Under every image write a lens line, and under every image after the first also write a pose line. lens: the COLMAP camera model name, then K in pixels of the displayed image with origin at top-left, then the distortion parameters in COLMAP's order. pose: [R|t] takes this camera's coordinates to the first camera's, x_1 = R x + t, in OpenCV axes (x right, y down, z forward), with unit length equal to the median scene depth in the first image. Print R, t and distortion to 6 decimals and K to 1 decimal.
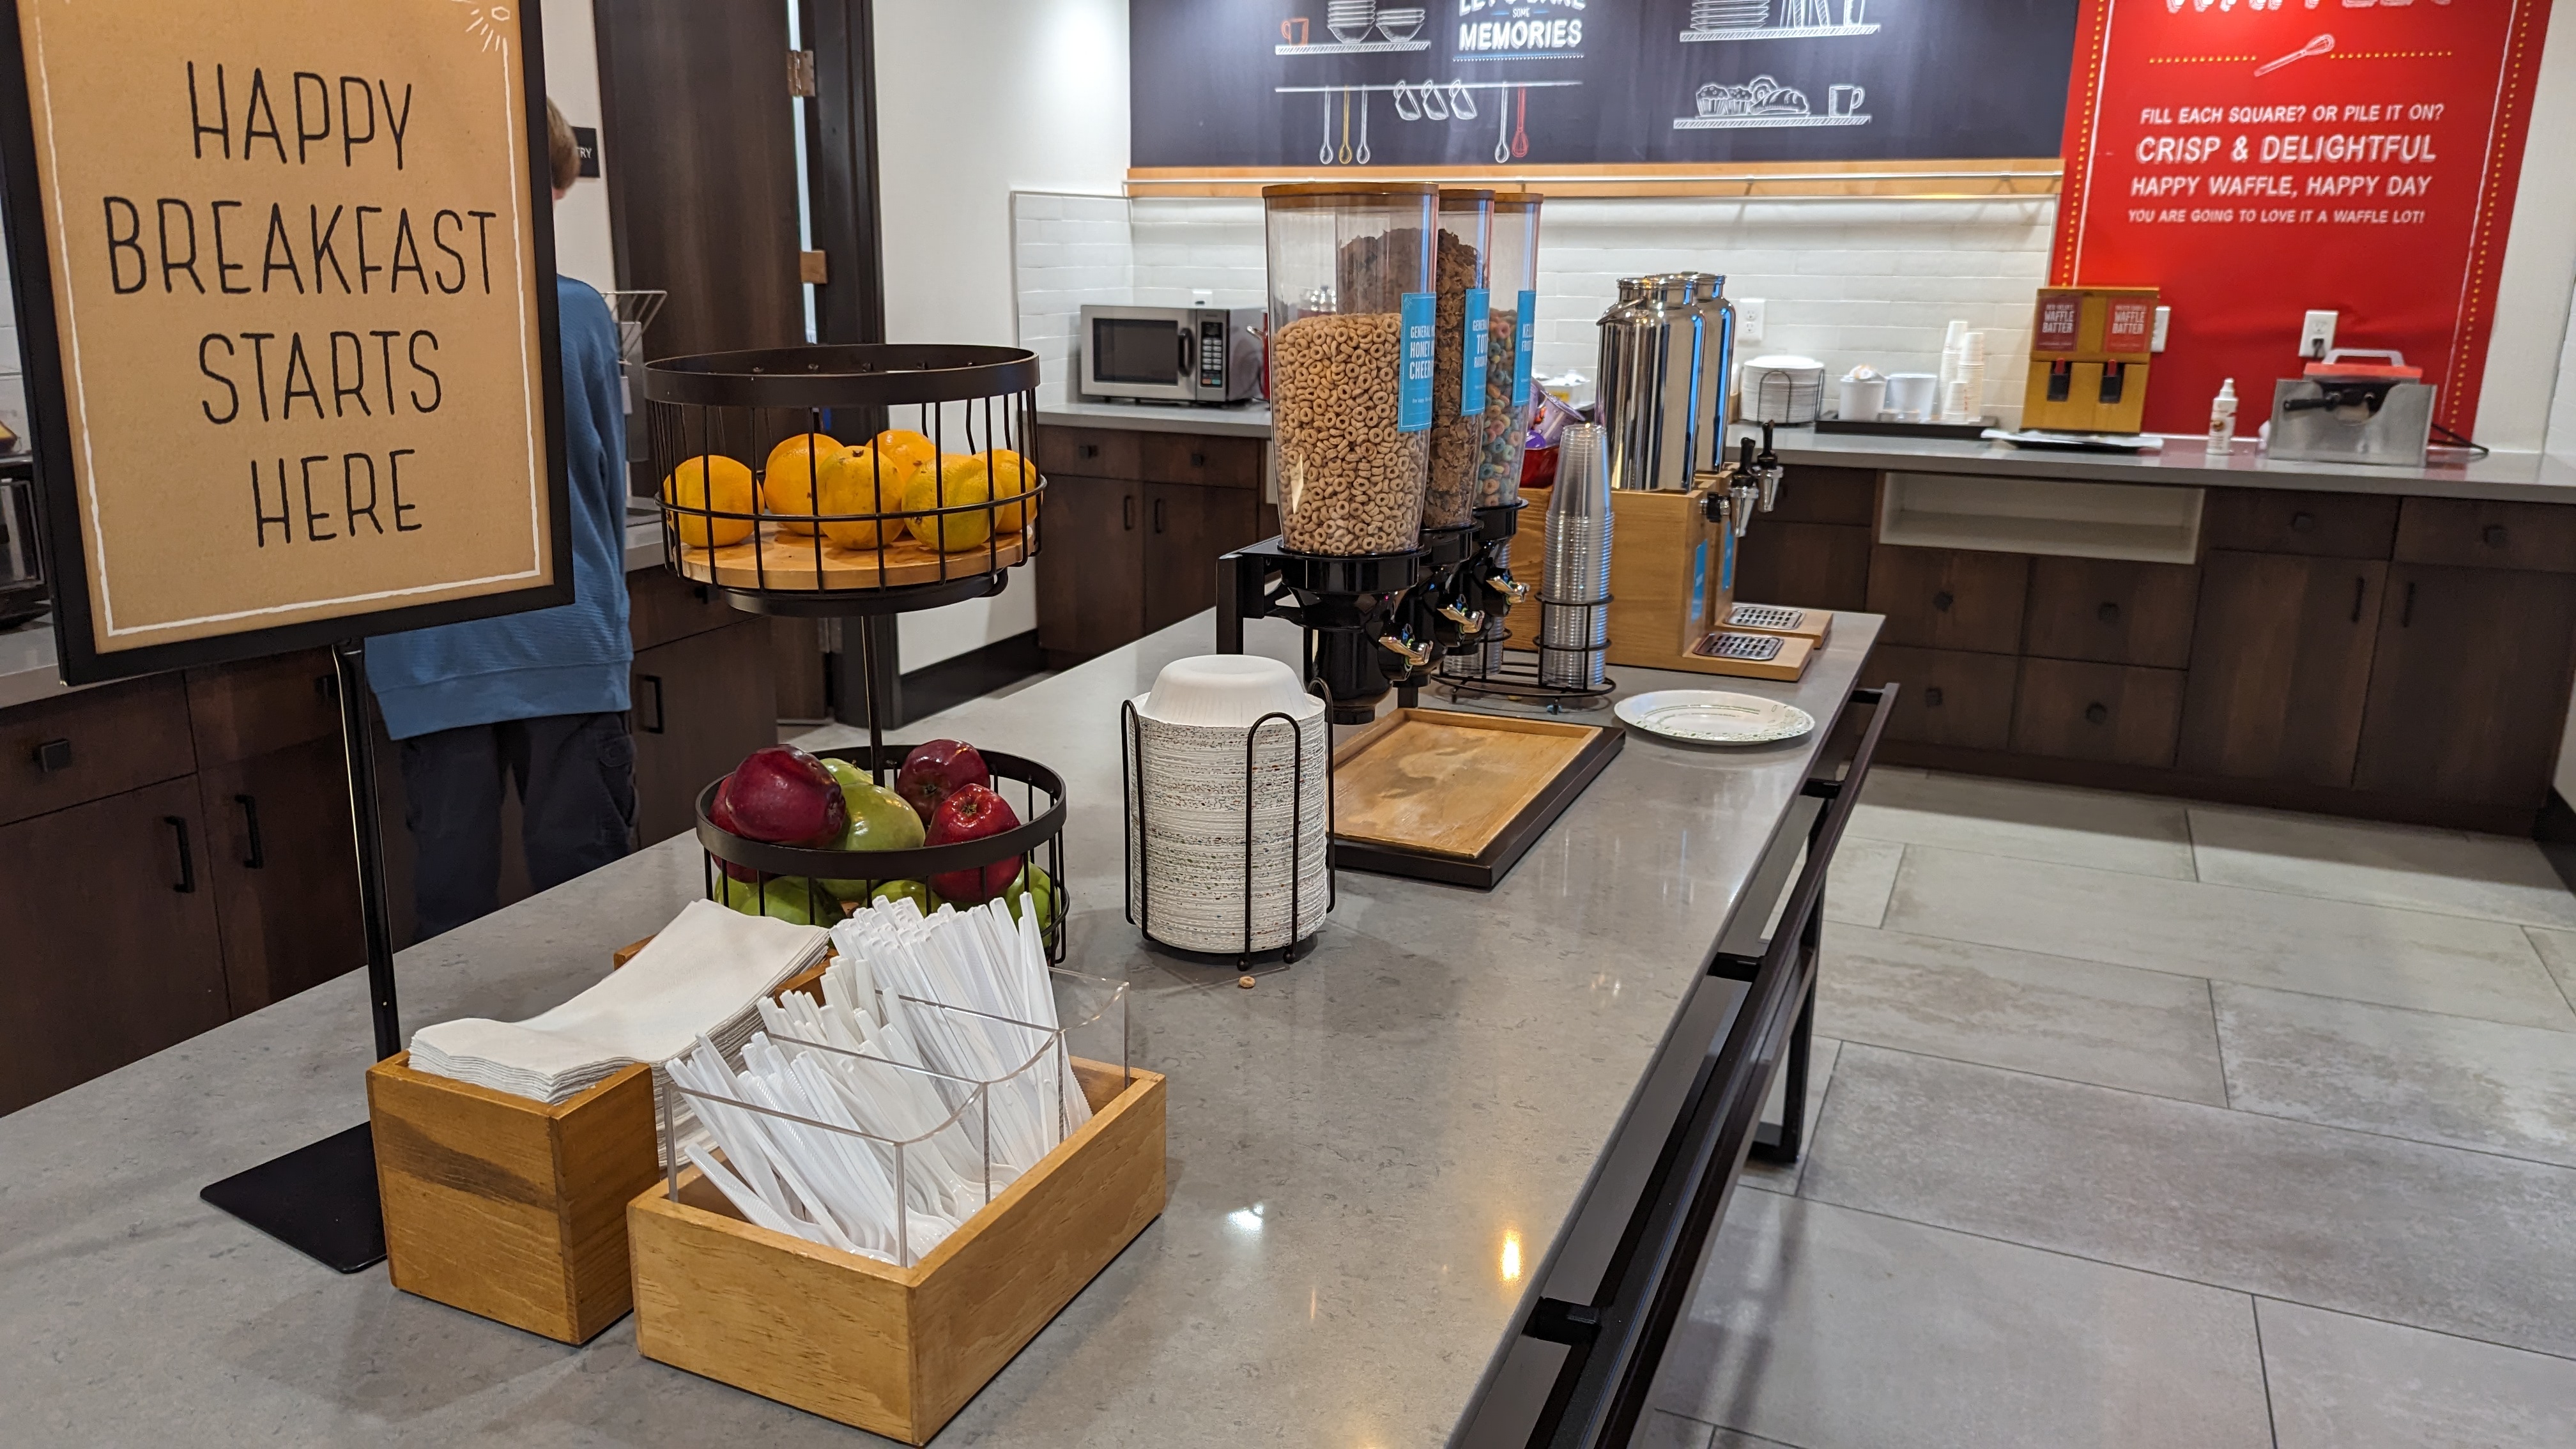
lens RADIAL K [[1809.9, 0, 1288.0], [0, 1809.9, 724.5], [0, 0, 1]] dist [0.047516, 0.000592]
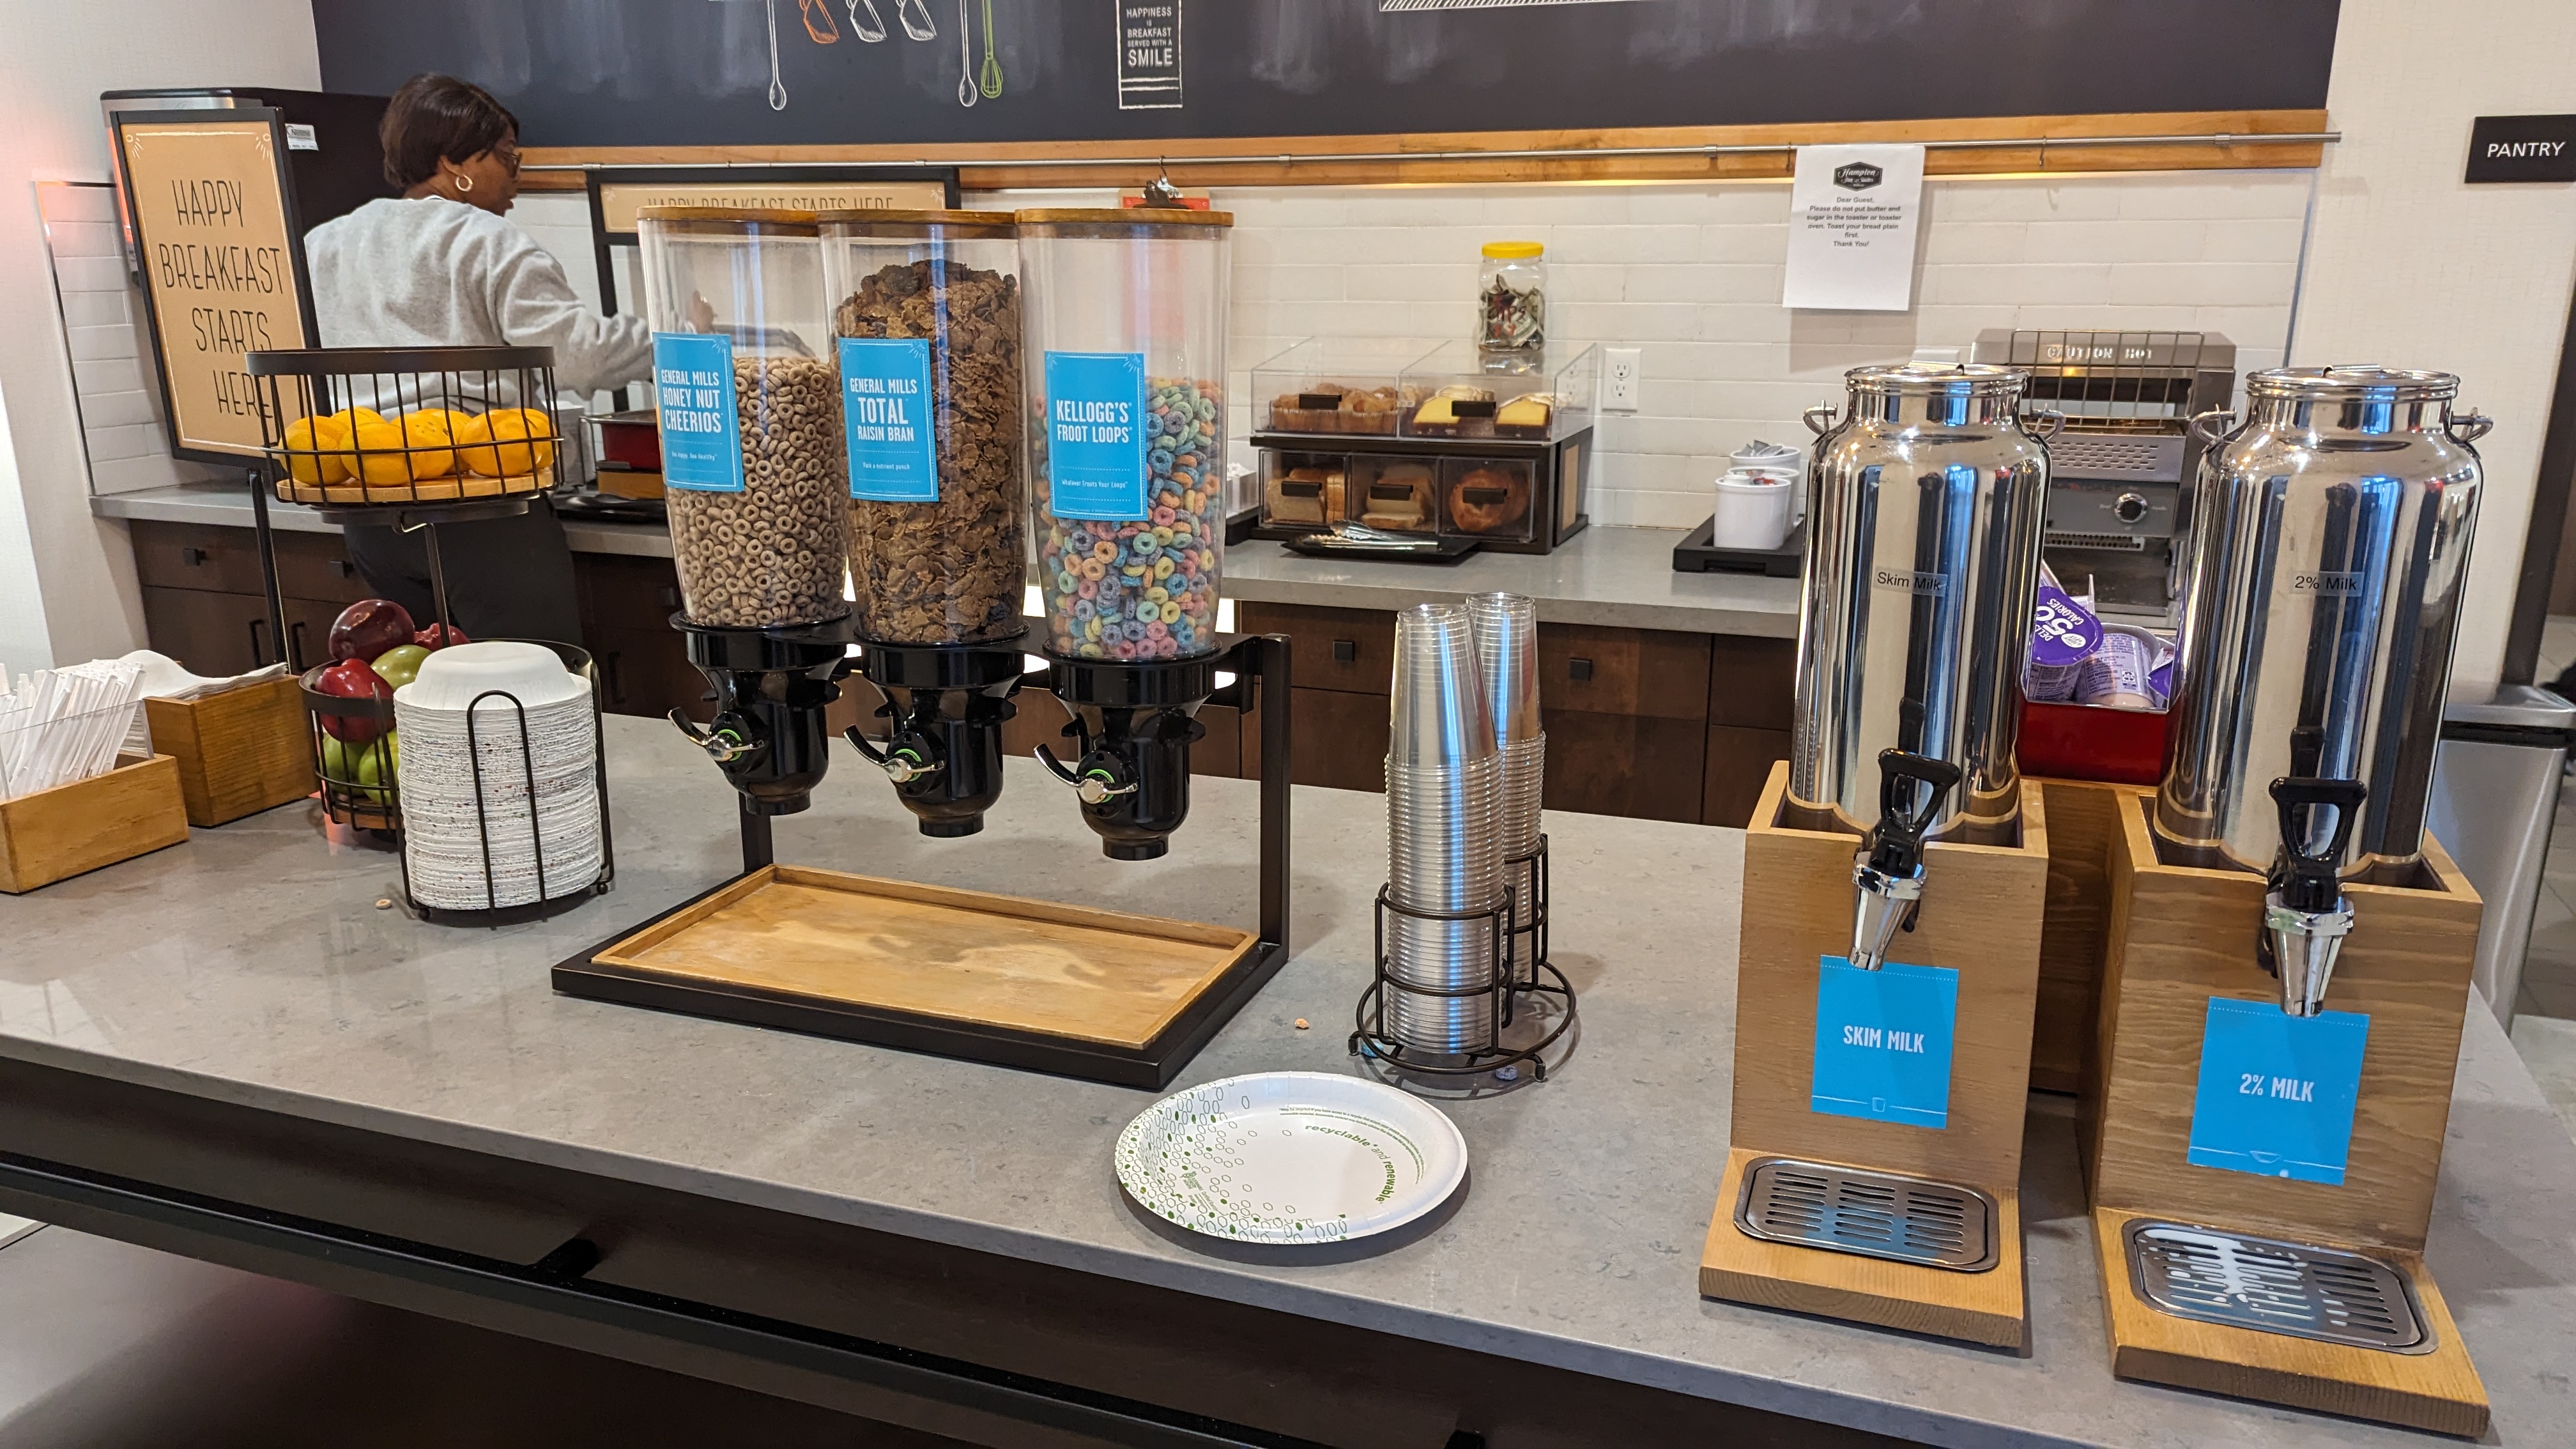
lens RADIAL K [[1809.9, 0, 1288.0], [0, 1809.9, 724.5], [0, 0, 1]] dist [0.047516, 0.000592]
pose [[0.056767, 0.240048, -0.969100, 1.042941], [-0.261949, 0.940241, 0.217555, -0.346915], [0.963411, 0.241505, 0.116255, 1.305158]]
